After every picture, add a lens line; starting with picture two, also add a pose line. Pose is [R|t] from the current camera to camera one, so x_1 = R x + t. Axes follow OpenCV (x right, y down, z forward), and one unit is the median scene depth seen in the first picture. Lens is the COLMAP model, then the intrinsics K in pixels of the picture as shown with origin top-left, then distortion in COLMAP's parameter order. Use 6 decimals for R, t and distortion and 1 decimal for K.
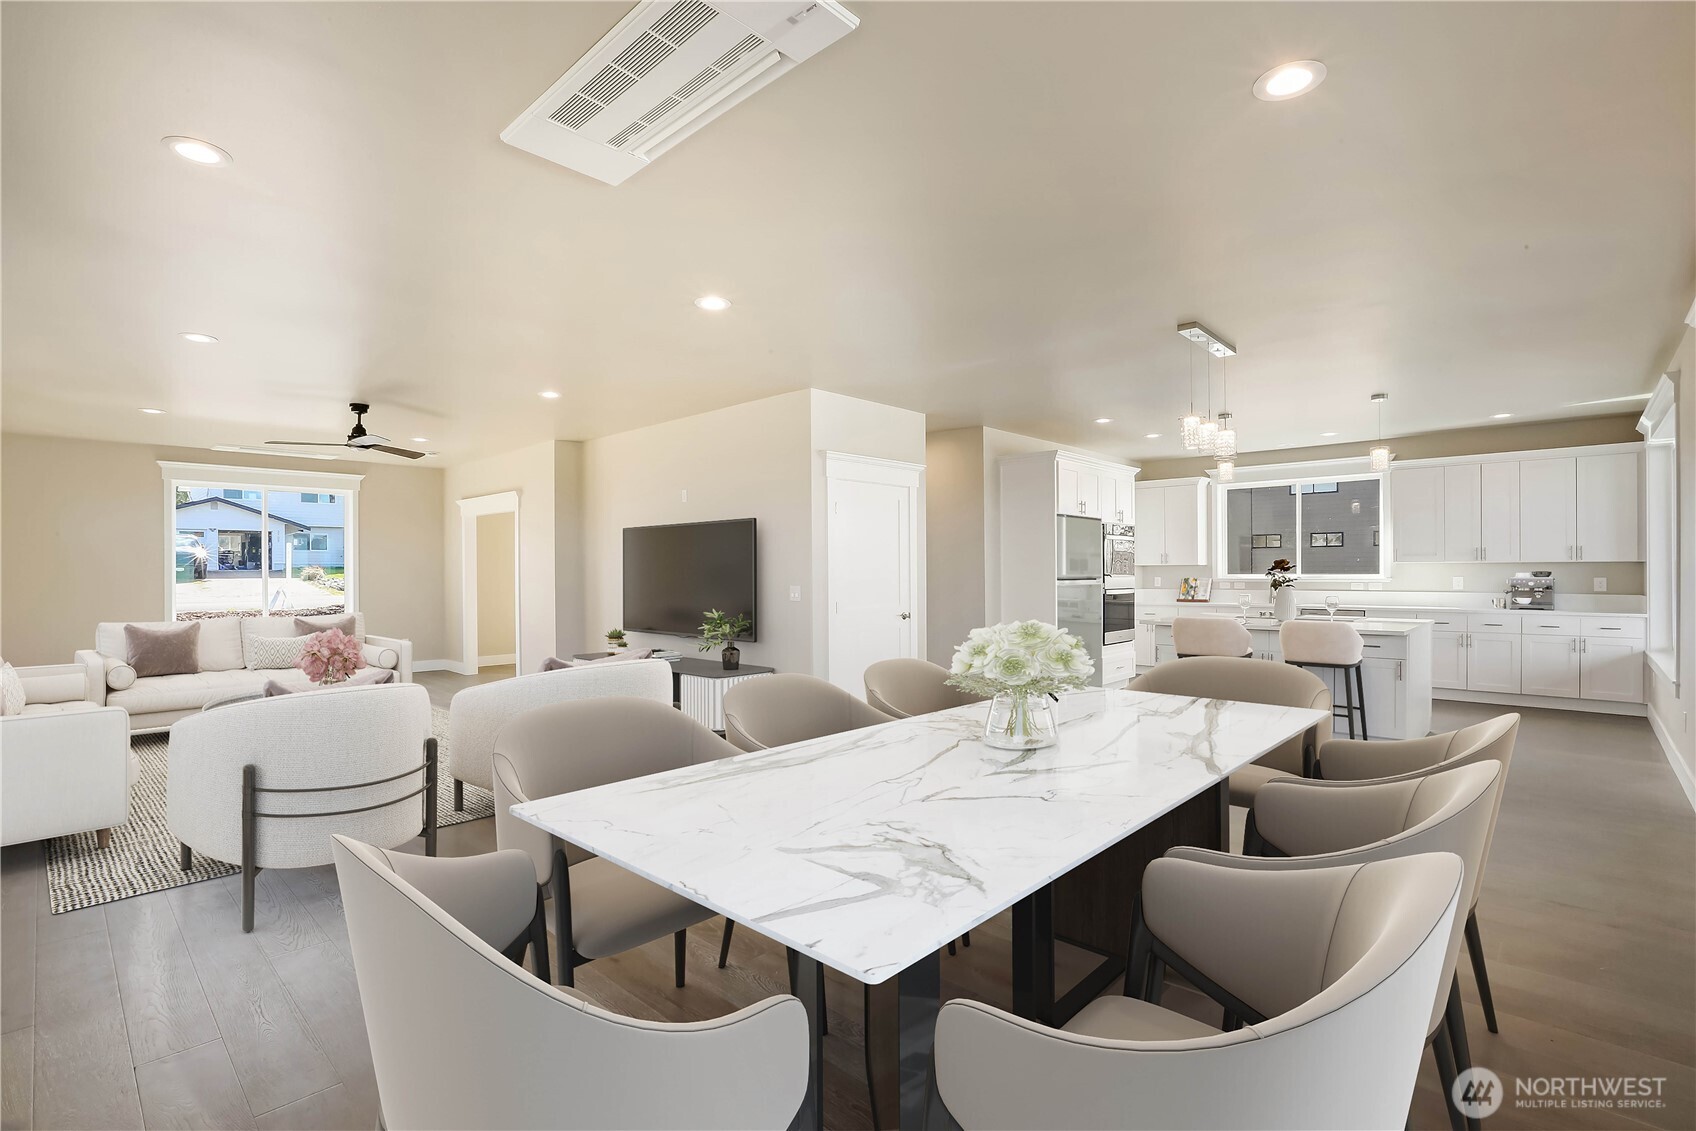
lens RADIAL K [[782.9, 0, 863.4], [0, 782.9, 571.6], [0, 0, 1]] dist [-0.032981, 0.000217]
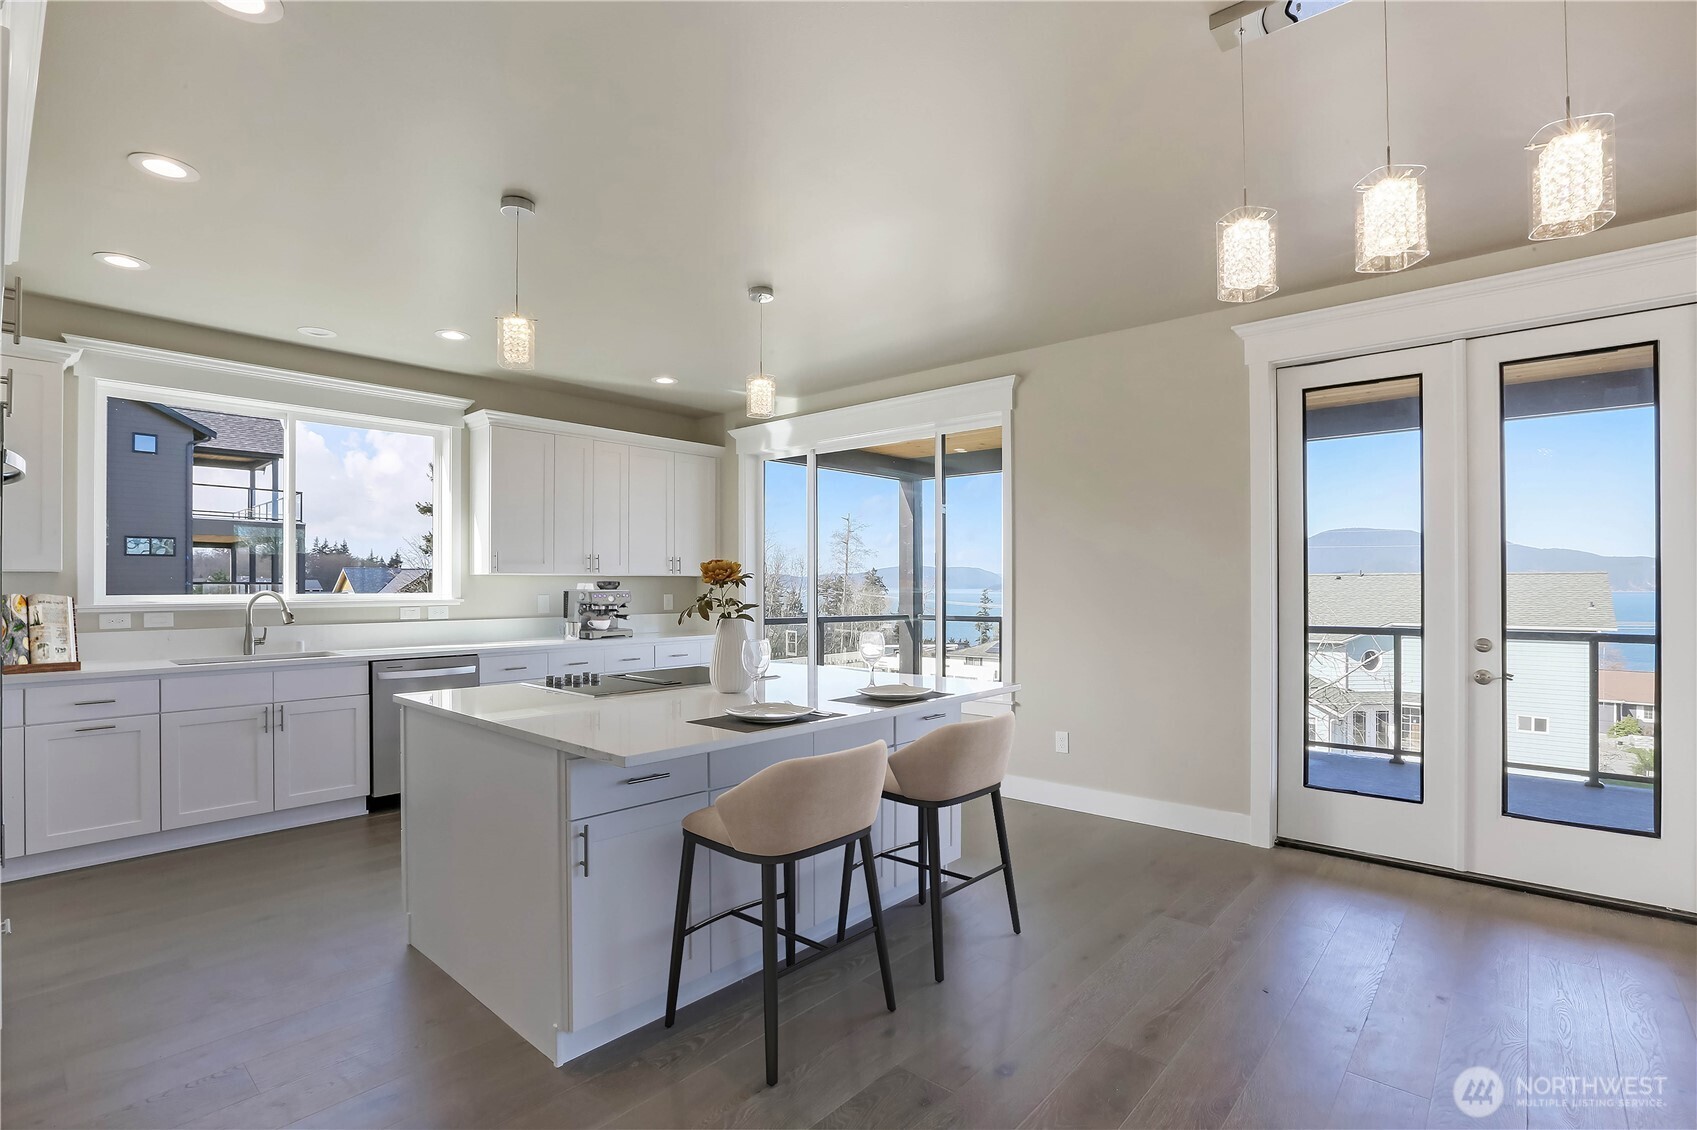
lens RADIAL K [[791.6, 0, 847.0], [0, 791.6, 575.8], [0, 0, 1]] dist [-0.028209, 0.000267]
pose [[-0.008701, 0.015448, 0.999843, 0.052476], [0.003780, 0.999874, -0.015415, 0.001155], [-0.999955, 0.003646, -0.008759, 0.700247]]
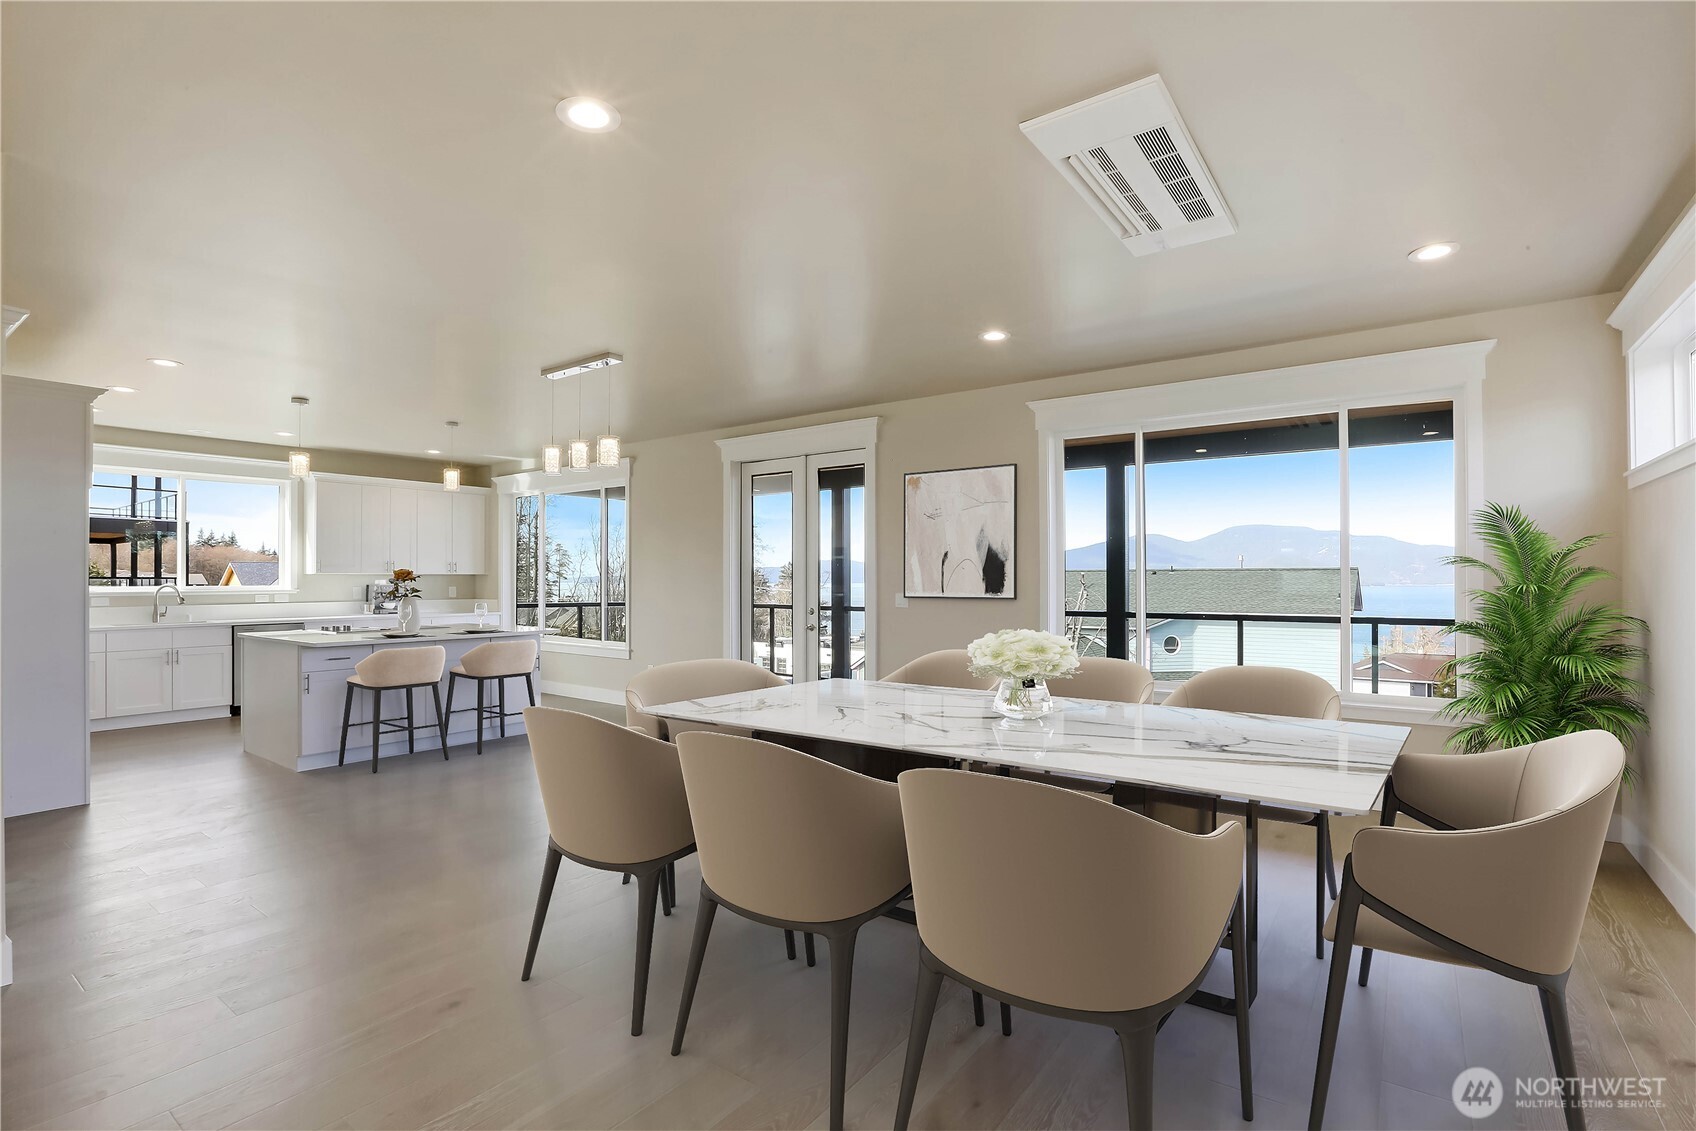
lens RADIAL K [[782.9, 0, 863.4], [0, 782.9, 571.6], [0, 0, 1]] dist [-0.032981, 0.000217]
pose [[-0.126373, 0.013410, 0.991892, -0.377818], [0.004117, 0.999907, -0.012994, 0.001639], [-0.991974, 0.002442, -0.126416, 0.411042]]
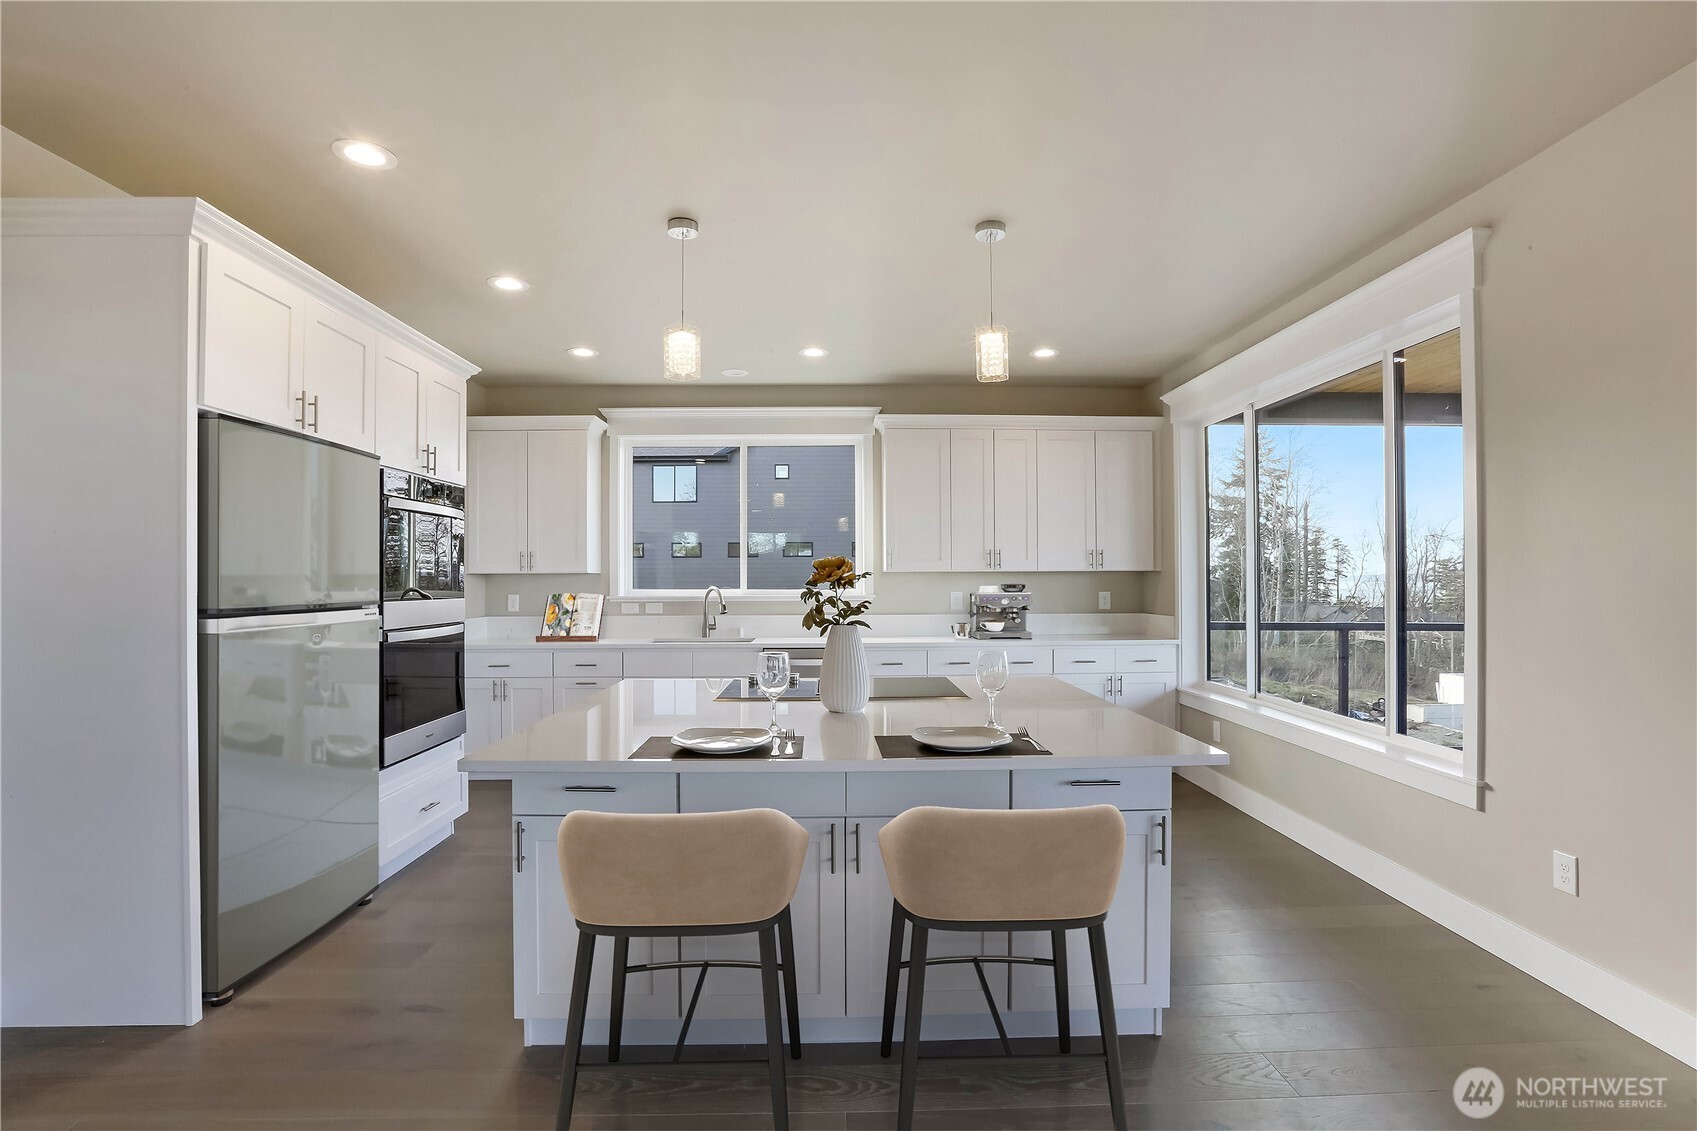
lens RADIAL K [[791.6, 0, 847.0], [0, 791.6, 576.3], [0, 0, 1]] dist [-0.028209, 0.000267]
pose [[0.721231, 0.004269, 0.692682, 0.195095], [0.001503, 0.999969, -0.007728, -0.001868], [-0.692693, 0.006614, 0.721202, 0.524593]]
